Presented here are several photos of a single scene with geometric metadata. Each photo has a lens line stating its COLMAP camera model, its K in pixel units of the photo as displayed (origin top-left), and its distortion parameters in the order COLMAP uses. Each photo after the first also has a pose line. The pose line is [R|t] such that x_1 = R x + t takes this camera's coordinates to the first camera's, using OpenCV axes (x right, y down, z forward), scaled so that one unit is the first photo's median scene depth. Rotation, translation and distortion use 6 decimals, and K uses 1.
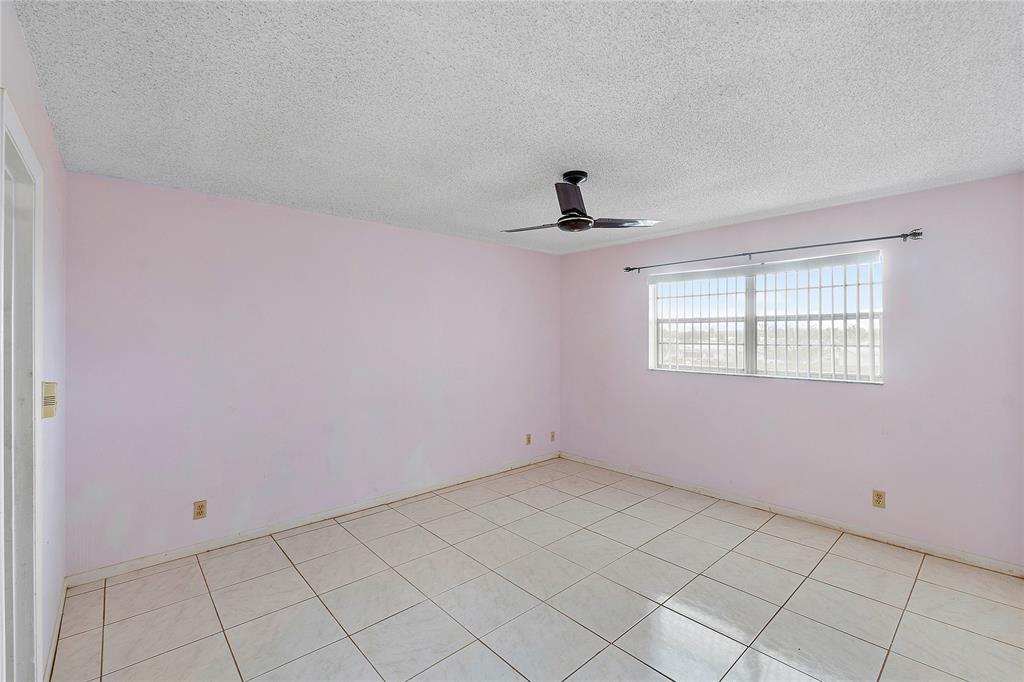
lens RADIAL K [[431.9, 0, 505.7], [0, 431.9, 332.7], [0, 0, 1]] dist [-0.006077, -0.000879]
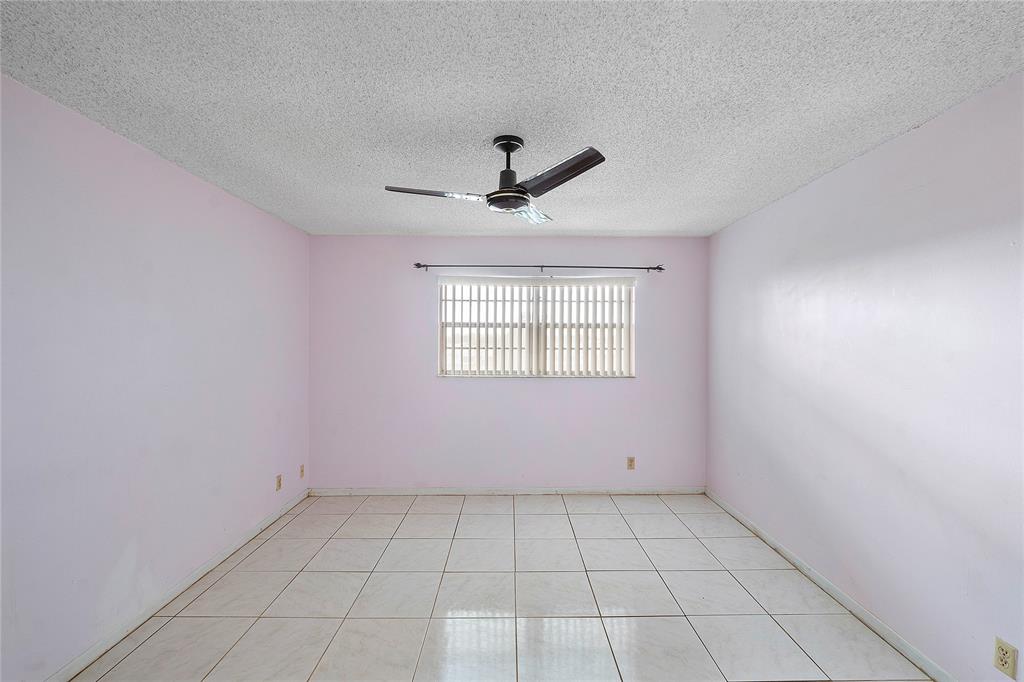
lens RADIAL K [[431.9, 0, 512.4], [0, 431.9, 349.1], [0, 0, 1]] dist [-0.006077, -0.000879]
pose [[0.663033, -0.010914, 0.748510, -0.318447], [-0.010201, 0.999669, 0.023612, 0.003122], [-0.748520, -0.023291, 0.662702, 0.331951]]
